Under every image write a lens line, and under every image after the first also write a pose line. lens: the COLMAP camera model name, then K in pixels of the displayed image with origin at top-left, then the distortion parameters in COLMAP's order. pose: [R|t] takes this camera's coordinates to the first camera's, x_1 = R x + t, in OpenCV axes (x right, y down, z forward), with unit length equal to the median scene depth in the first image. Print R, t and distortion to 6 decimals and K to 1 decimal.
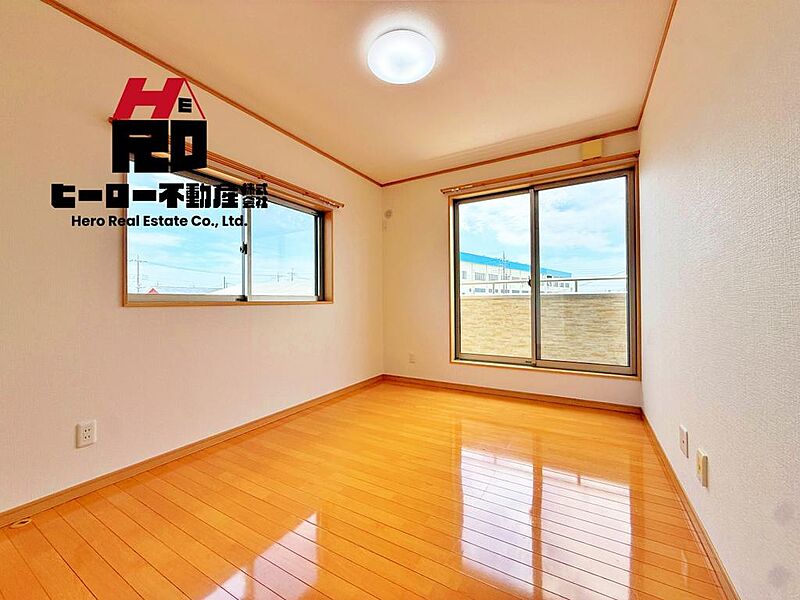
lens RADIAL K [[321.3, 0, 396.9], [0, 321.3, 298.4], [0, 0, 1]] dist [-0.001160, 0.000168]
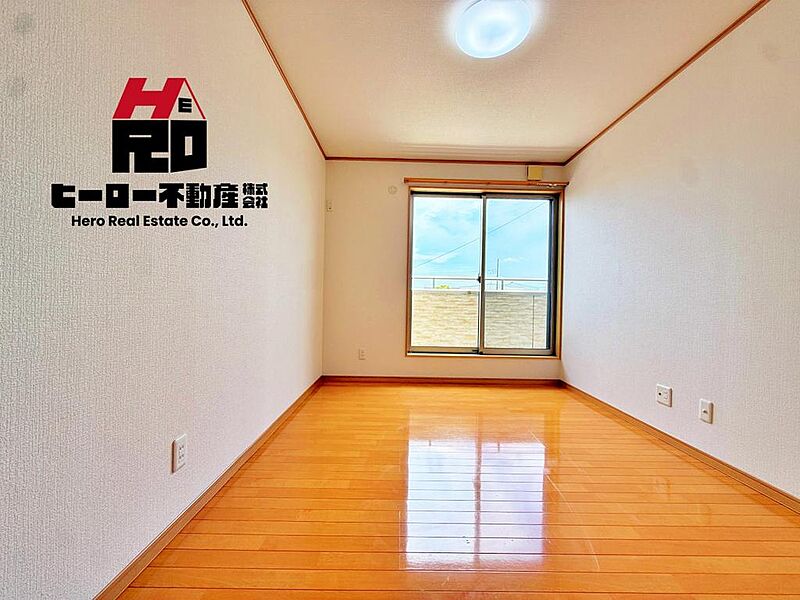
lens RADIAL K [[320.3, 0, 402.6], [0, 320.3, 299.2], [0, 0, 1]] dist [-0.000481, -0.000089]
pose [[0.852870, 0.025904, 0.521480, -0.389564], [-0.033634, 0.999420, 0.005362, 0.022609], [-0.521039, -0.022113, 0.853247, 0.189182]]
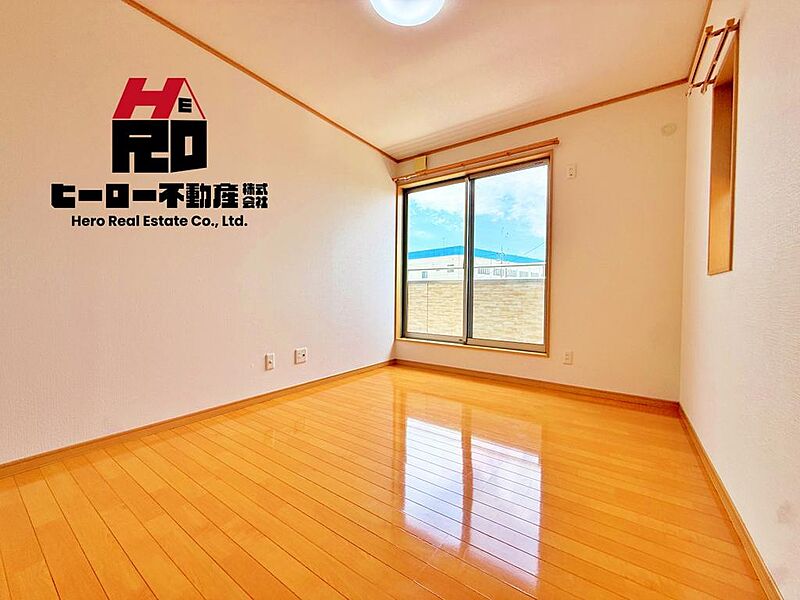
lens RADIAL K [[321.3, 0, 396.9], [0, 321.3, 298.4], [0, 0, 1]] dist [-0.001160, 0.000168]
pose [[0.996801, 0.014302, -0.078634, 0.276903], [-0.011850, 0.999431, 0.031570, 0.025900], [0.079040, -0.030537, 0.996404, -0.086039]]
